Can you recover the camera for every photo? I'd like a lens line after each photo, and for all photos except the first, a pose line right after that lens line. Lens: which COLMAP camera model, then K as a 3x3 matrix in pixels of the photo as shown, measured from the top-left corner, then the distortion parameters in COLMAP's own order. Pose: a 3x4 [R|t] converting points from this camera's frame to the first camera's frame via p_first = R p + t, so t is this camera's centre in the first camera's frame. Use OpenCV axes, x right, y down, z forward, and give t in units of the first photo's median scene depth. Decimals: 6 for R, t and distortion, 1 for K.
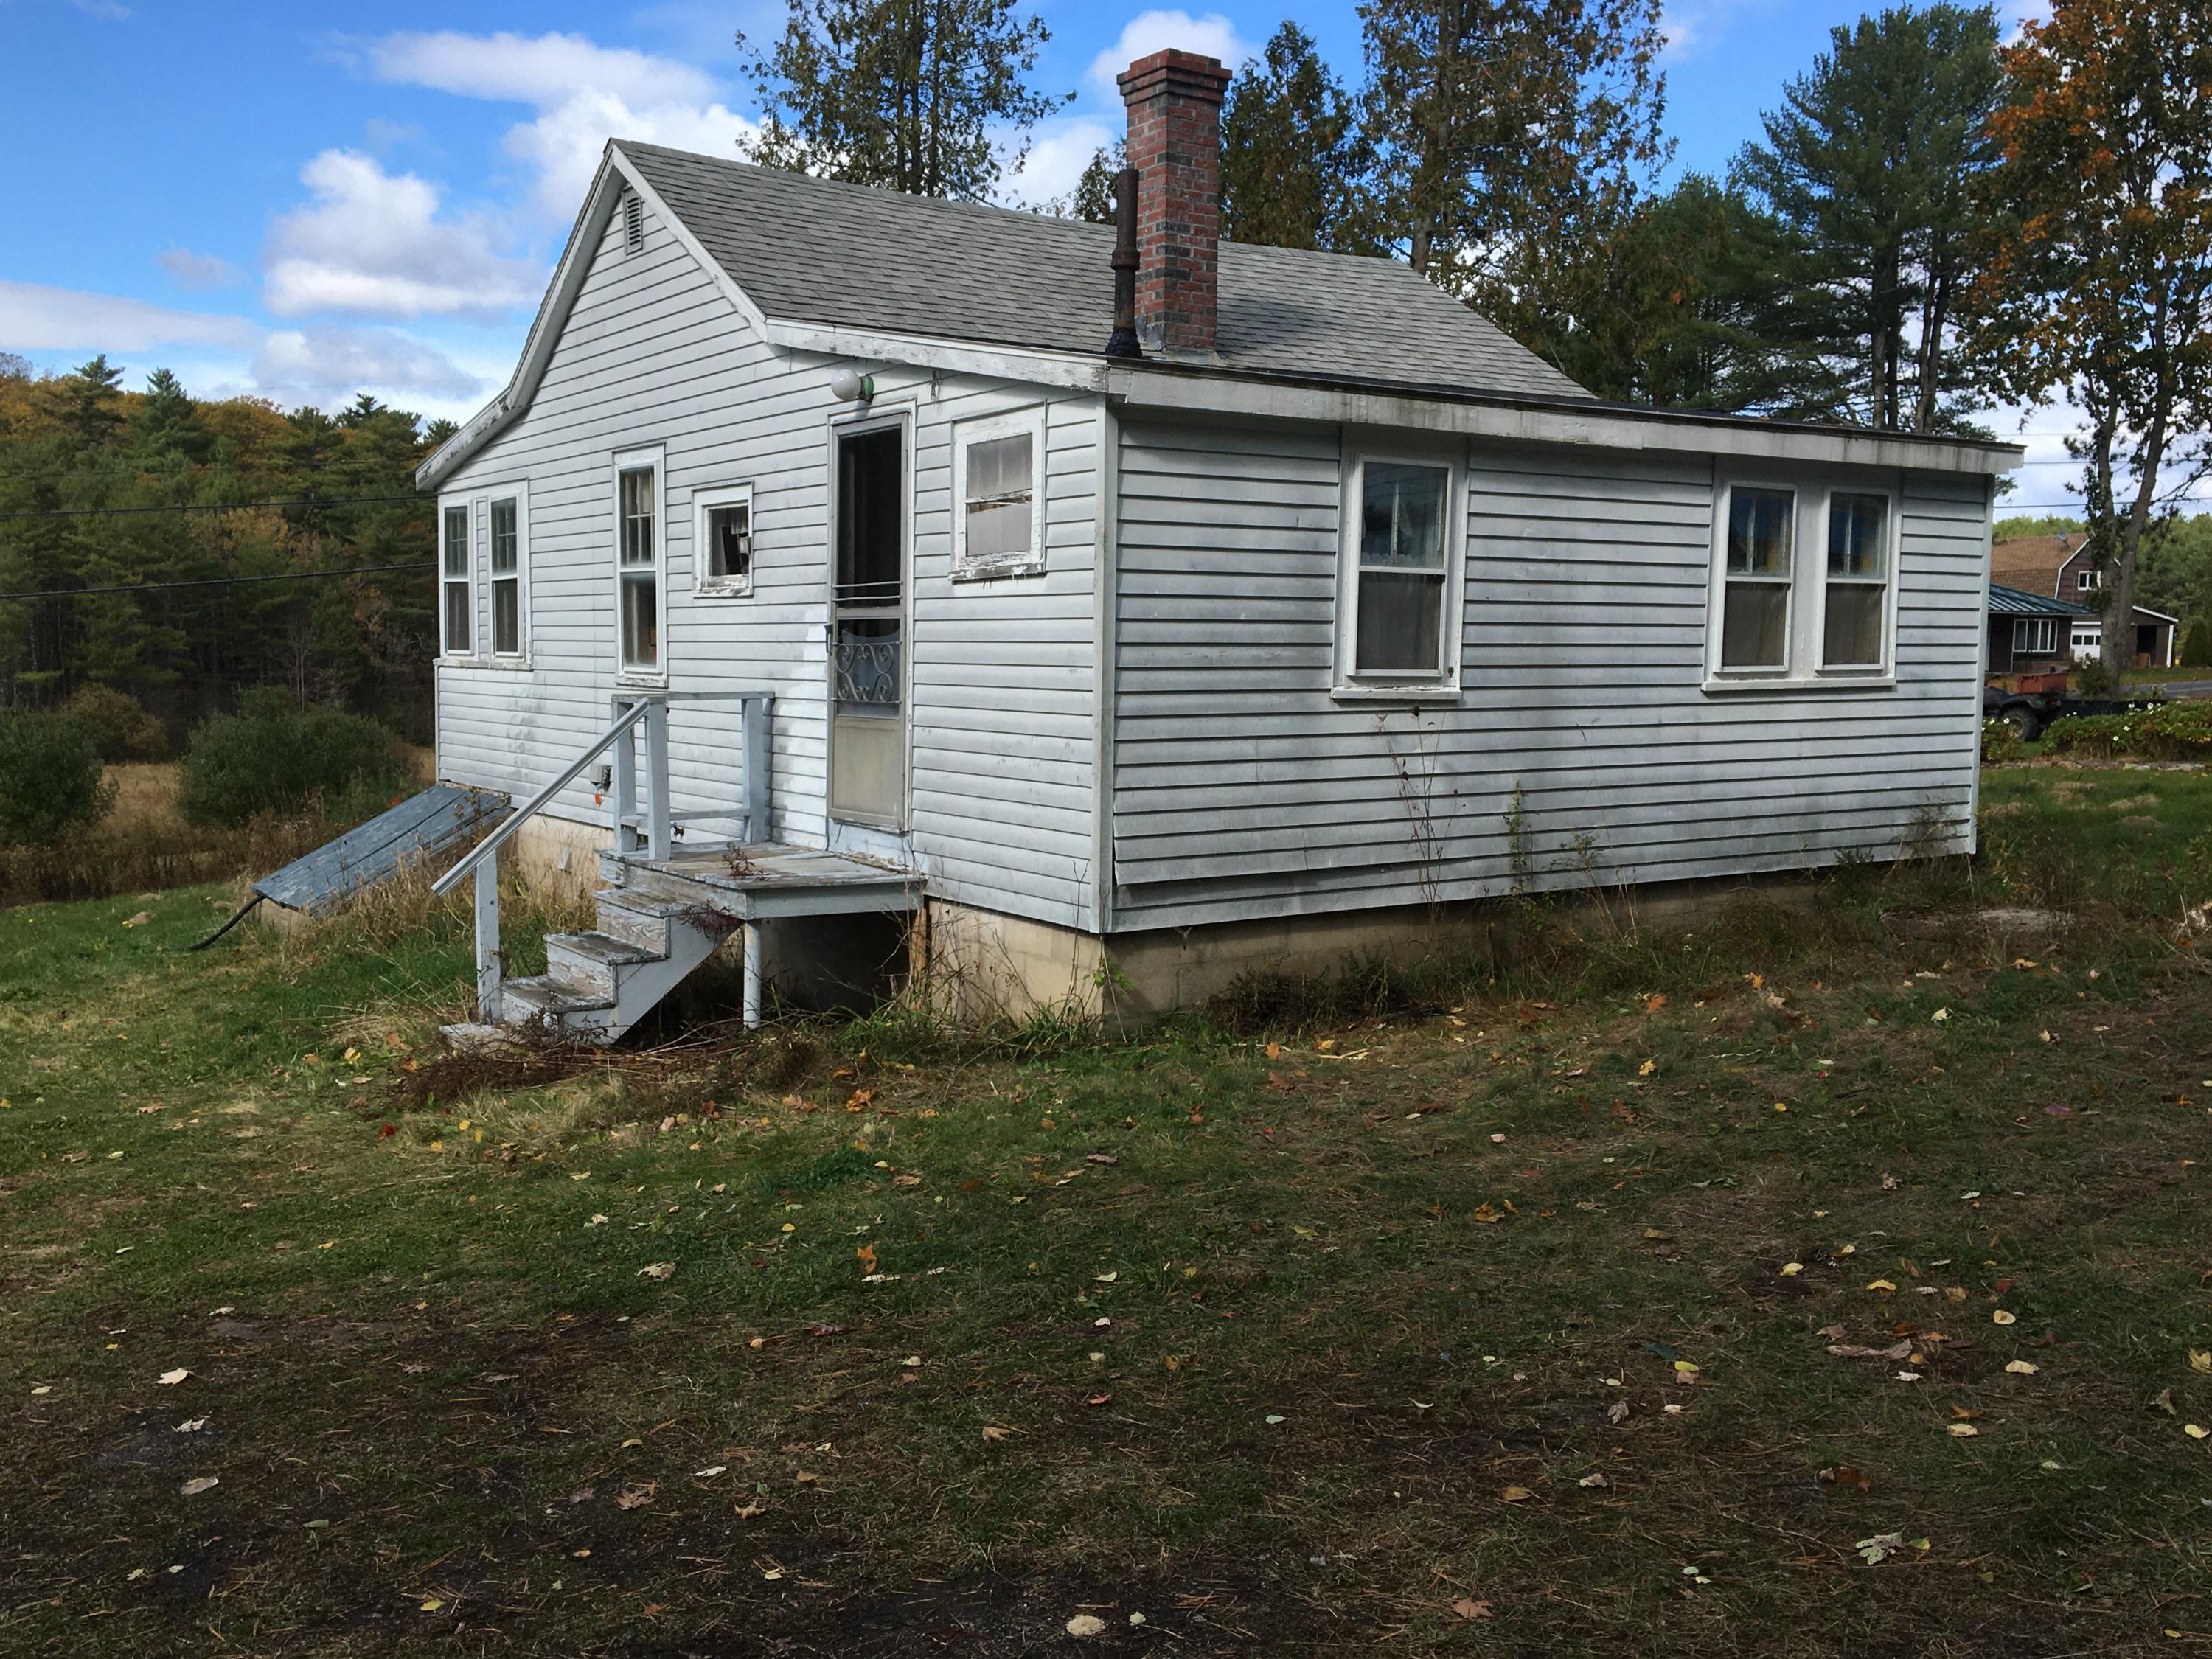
lens RADIAL K [[2037.0, 0, 1106.0], [0, 2037.0, 829.5], [0, 0, 1]] dist [-0.001461, -0.000199]
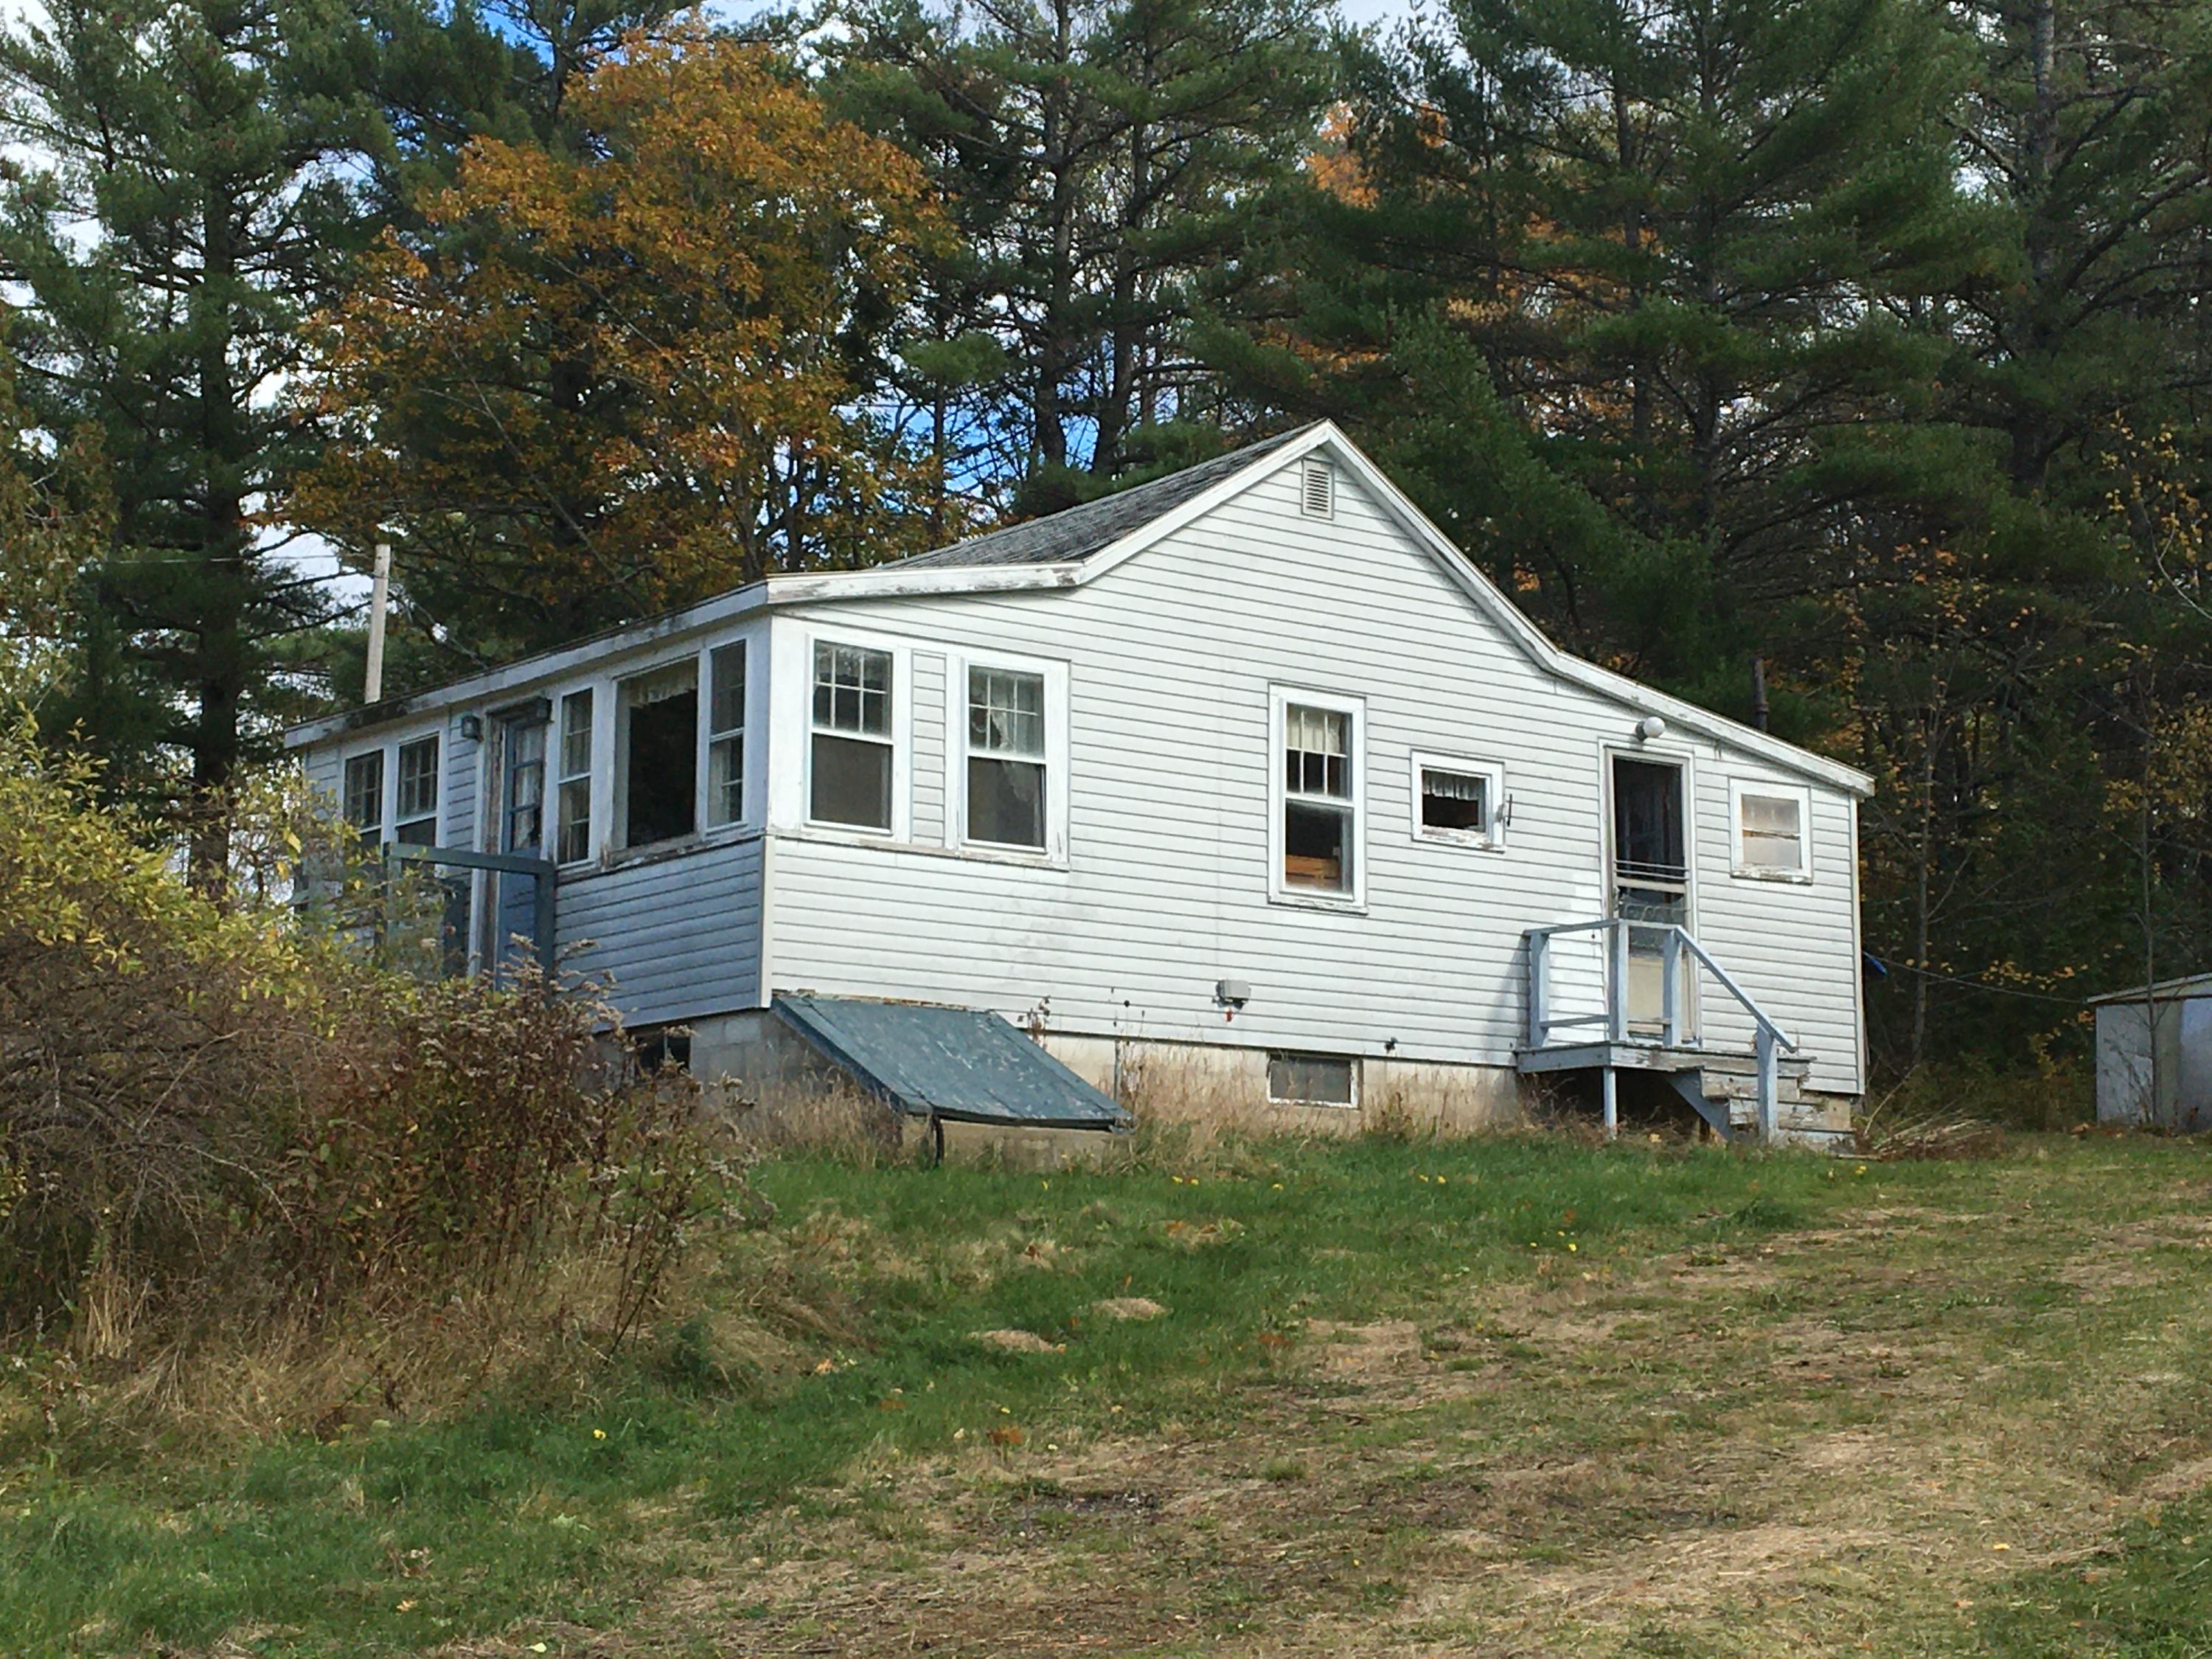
lens RADIAL K [[3902.3, 0, 1106.0], [0, 3902.3, 829.5], [0, 0, 1]] dist [0.011858, 0.007816]
pose [[-0.053207, 0.147825, 0.987581, -2.834834], [0.087071, 0.985902, -0.142883, 0.215297], [-0.994780, 0.078388, -0.065329, 1.573393]]
